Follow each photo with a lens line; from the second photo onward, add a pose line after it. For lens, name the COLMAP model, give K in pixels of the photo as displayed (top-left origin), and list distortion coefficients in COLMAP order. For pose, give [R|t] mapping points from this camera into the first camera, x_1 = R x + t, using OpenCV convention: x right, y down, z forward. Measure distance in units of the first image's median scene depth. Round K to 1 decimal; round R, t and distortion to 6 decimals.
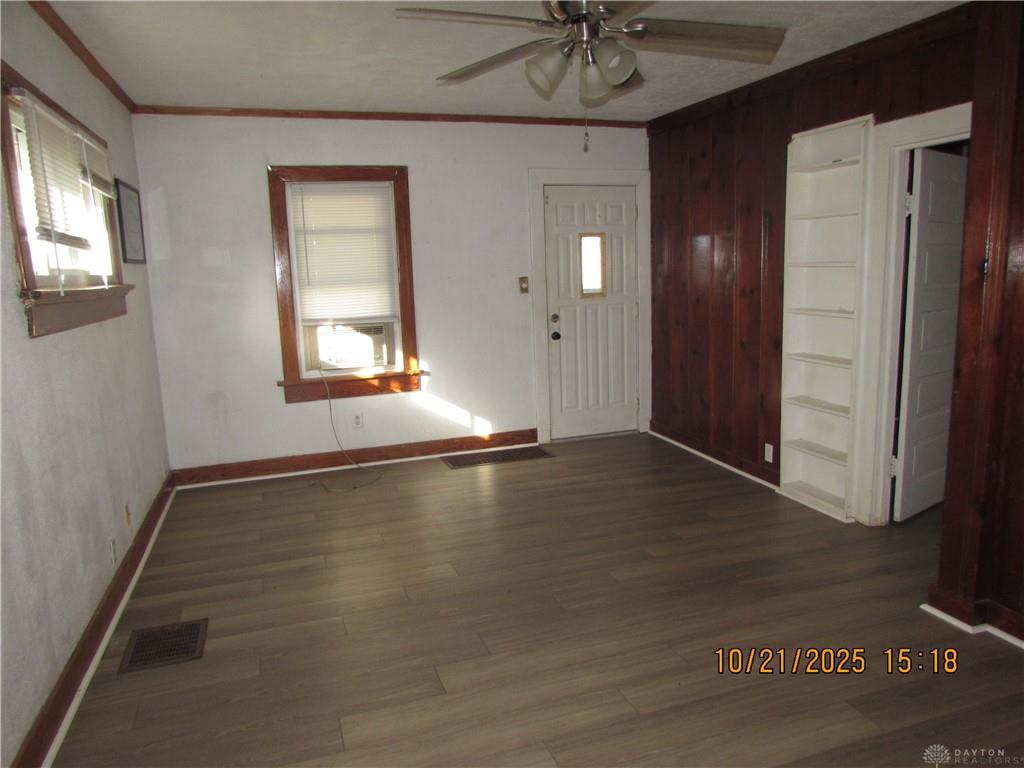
lens RADIAL K [[719.6, 0, 512.0], [0, 719.6, 384.0], [0, 0, 1]] dist [-0.000390, -0.000136]
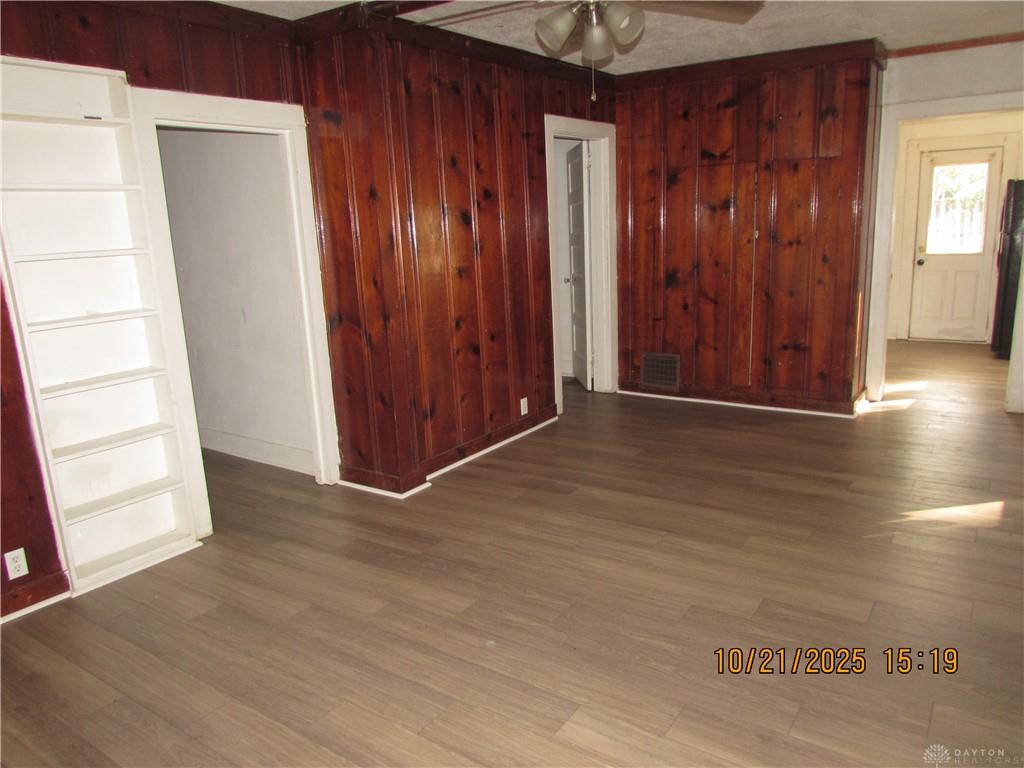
lens RADIAL K [[750.9, 0, 512.0], [0, 750.9, 384.0], [0, 0, 1]] dist [-0.000944, 0.000426]
pose [[-0.585459, -0.121067, 0.801611, -0.549872], [0.197126, 0.937851, 0.285615, -0.210048], [-0.786371, 0.325235, -0.525208, 1.321820]]
